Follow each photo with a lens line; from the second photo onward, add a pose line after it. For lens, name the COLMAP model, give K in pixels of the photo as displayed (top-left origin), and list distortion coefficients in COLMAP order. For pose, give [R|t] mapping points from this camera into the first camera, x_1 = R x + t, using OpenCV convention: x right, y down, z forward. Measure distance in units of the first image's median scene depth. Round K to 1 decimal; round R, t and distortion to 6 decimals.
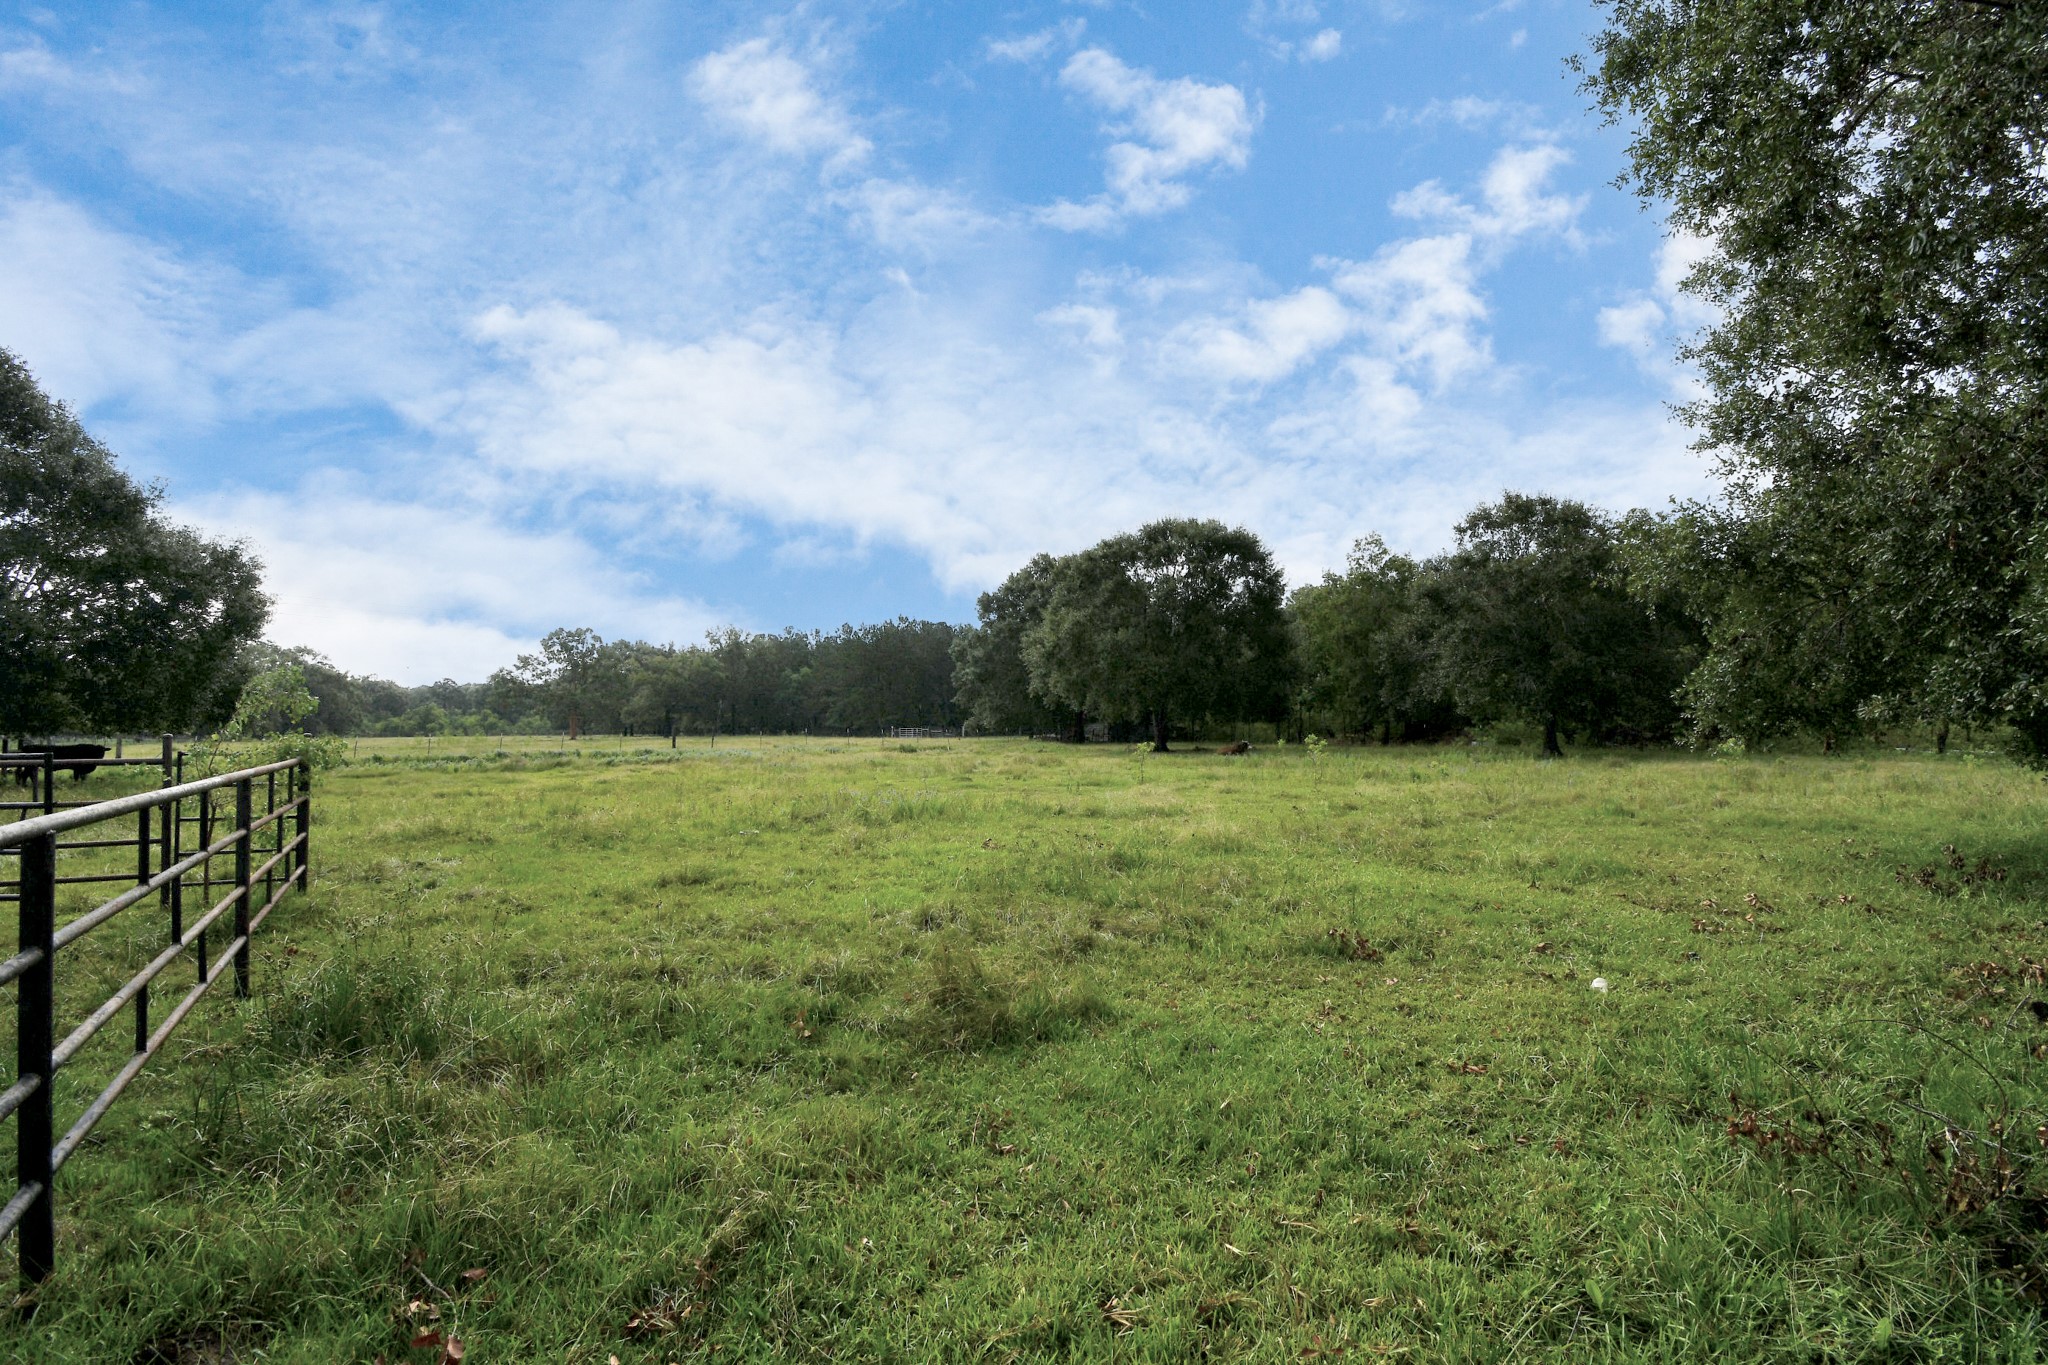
lens RADIAL K [[916.8, 0, 1022.5], [0, 916.8, 687.6], [0, 0, 1]] dist [0.007005, -0.016995]
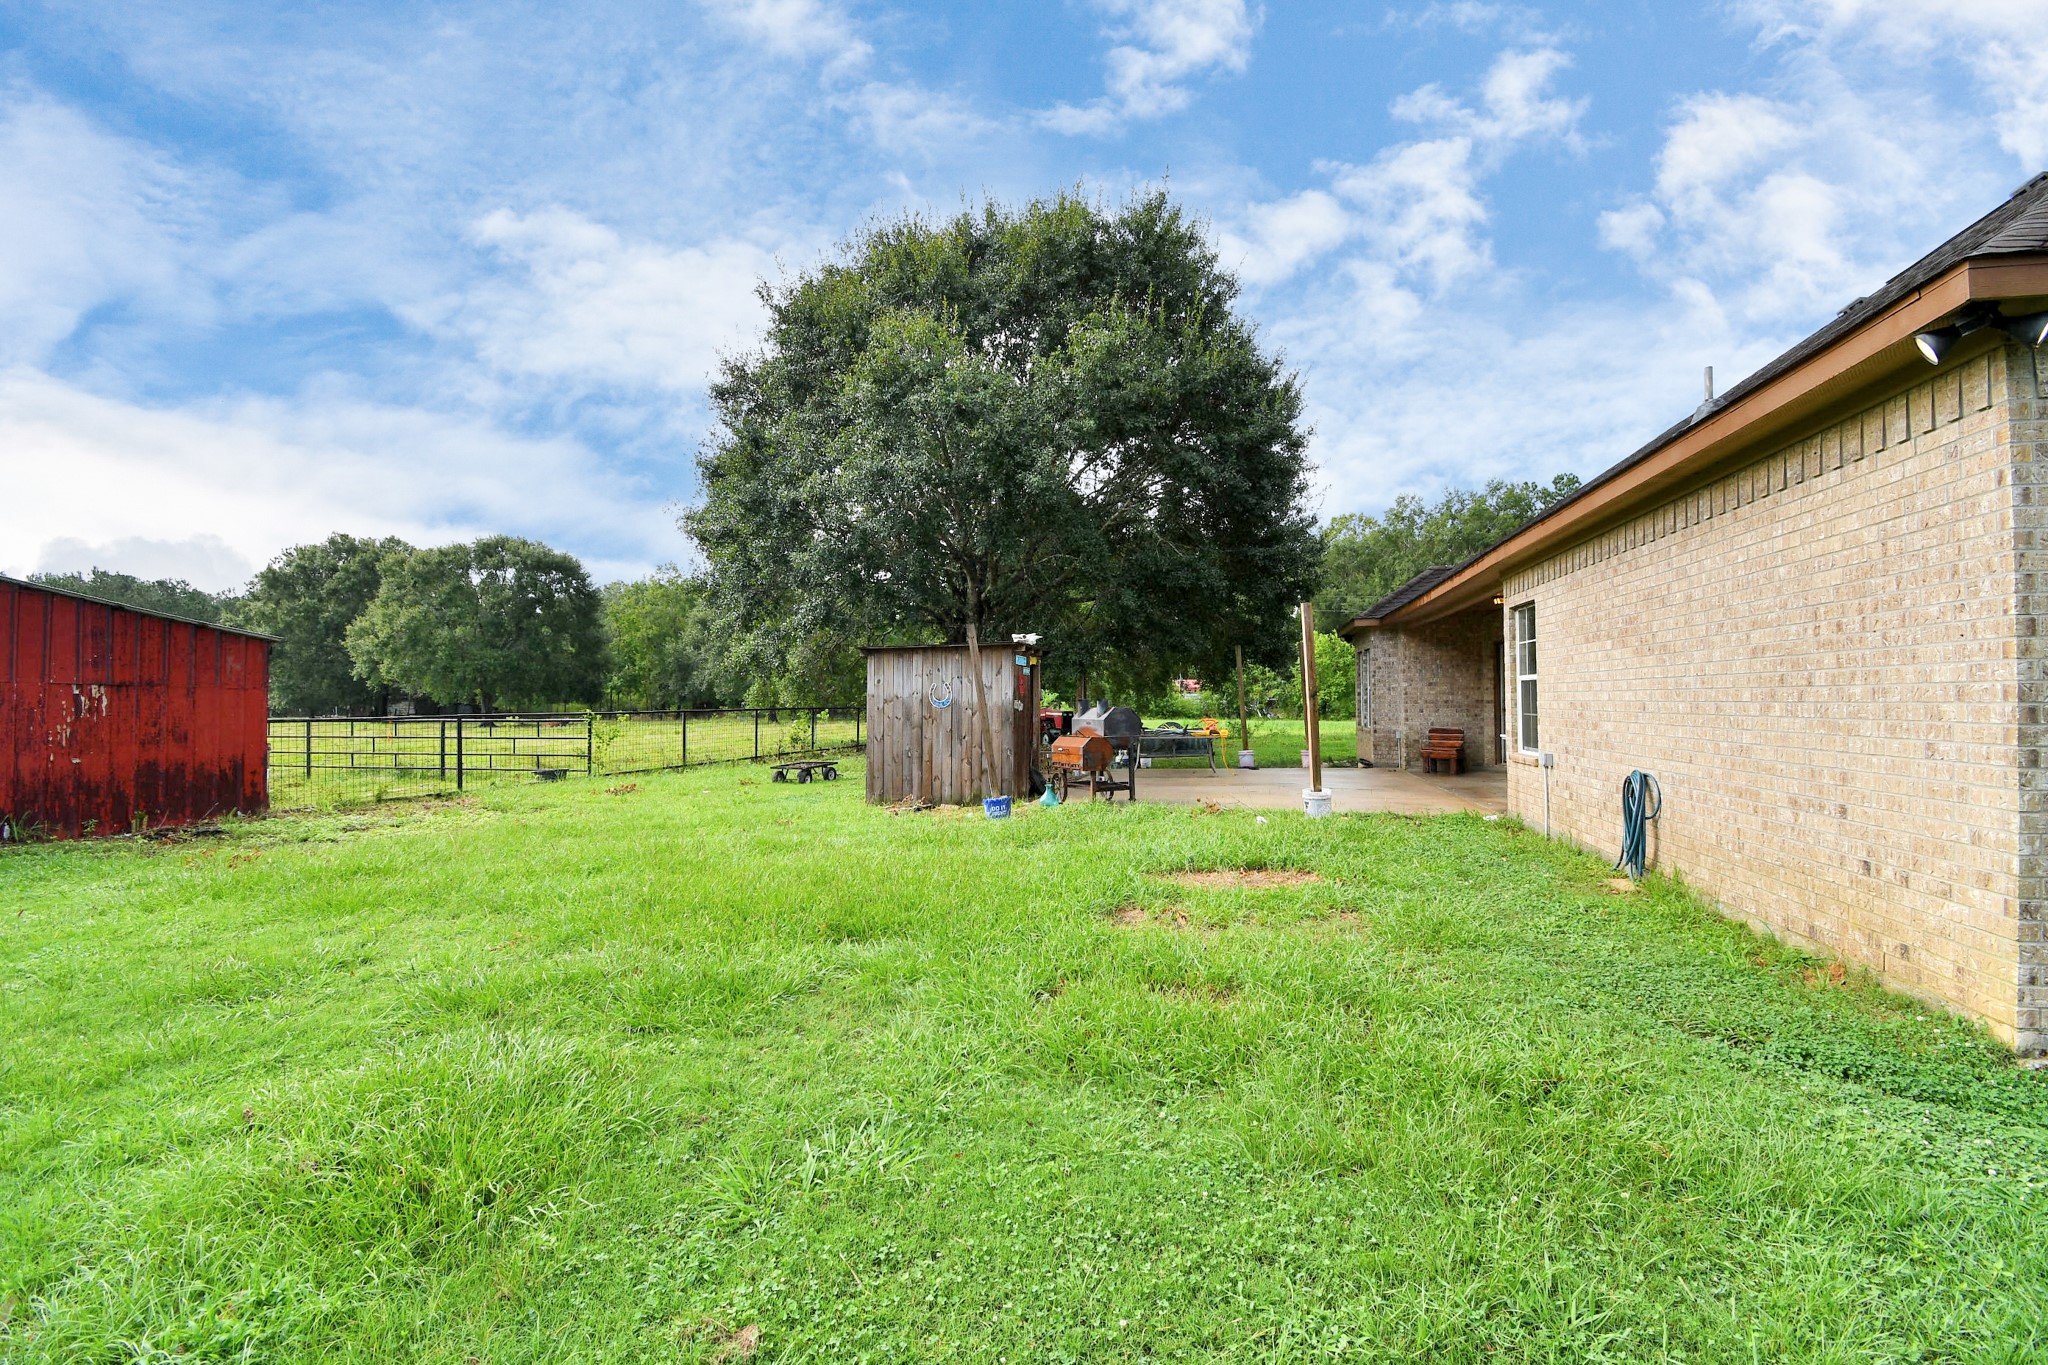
lens RADIAL K [[916.8, 0, 1044.2], [0, 916.8, 685.0], [0, 0, 1]] dist [0.007005, -0.016995]
pose [[0.739909, 0.012687, 0.672587, -0.117770], [-0.026159, 0.999609, 0.009922, -0.016257], [-0.672198, -0.024936, 0.739952, -0.374607]]
